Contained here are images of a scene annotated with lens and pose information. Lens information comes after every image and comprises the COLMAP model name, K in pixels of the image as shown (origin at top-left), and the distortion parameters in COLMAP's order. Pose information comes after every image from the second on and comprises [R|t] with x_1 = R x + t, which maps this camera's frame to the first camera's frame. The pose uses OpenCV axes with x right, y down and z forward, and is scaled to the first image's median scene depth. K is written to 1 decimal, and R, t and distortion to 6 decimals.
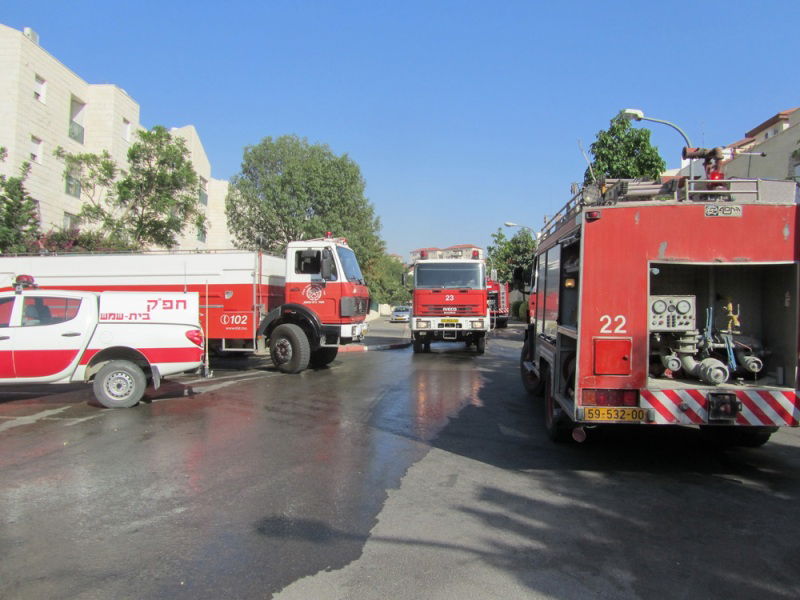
lens RADIAL K [[659.0, 0, 400.0], [0, 659.0, 300.0], [0, 0, 1]] dist [-0.039956, 0.005425]
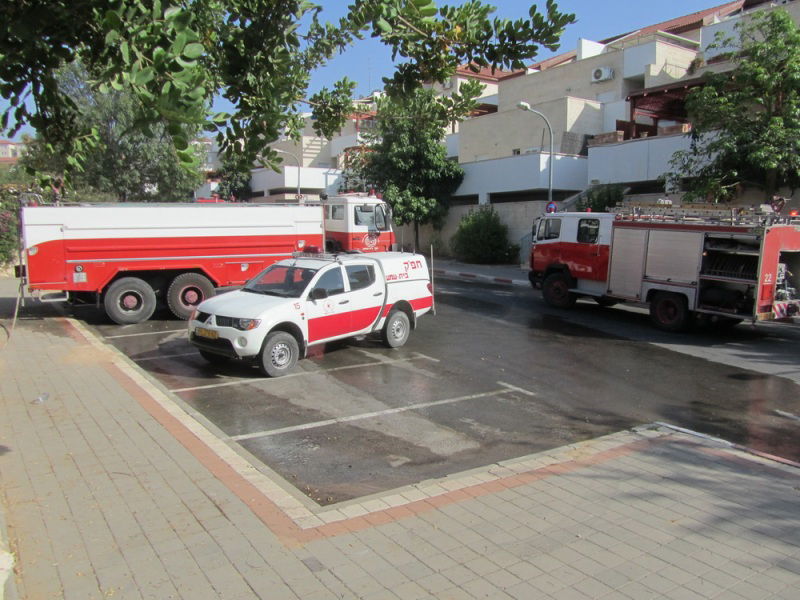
lens RADIAL K [[659.0, 0, 400.0], [0, 659.0, 300.0], [0, 0, 1]] dist [-0.039956, 0.005425]
pose [[0.802599, -0.079018, 0.591262, -1.208322], [-0.010396, 0.989184, 0.146310, -0.120773], [-0.596428, -0.123575, 0.793097, -0.033166]]
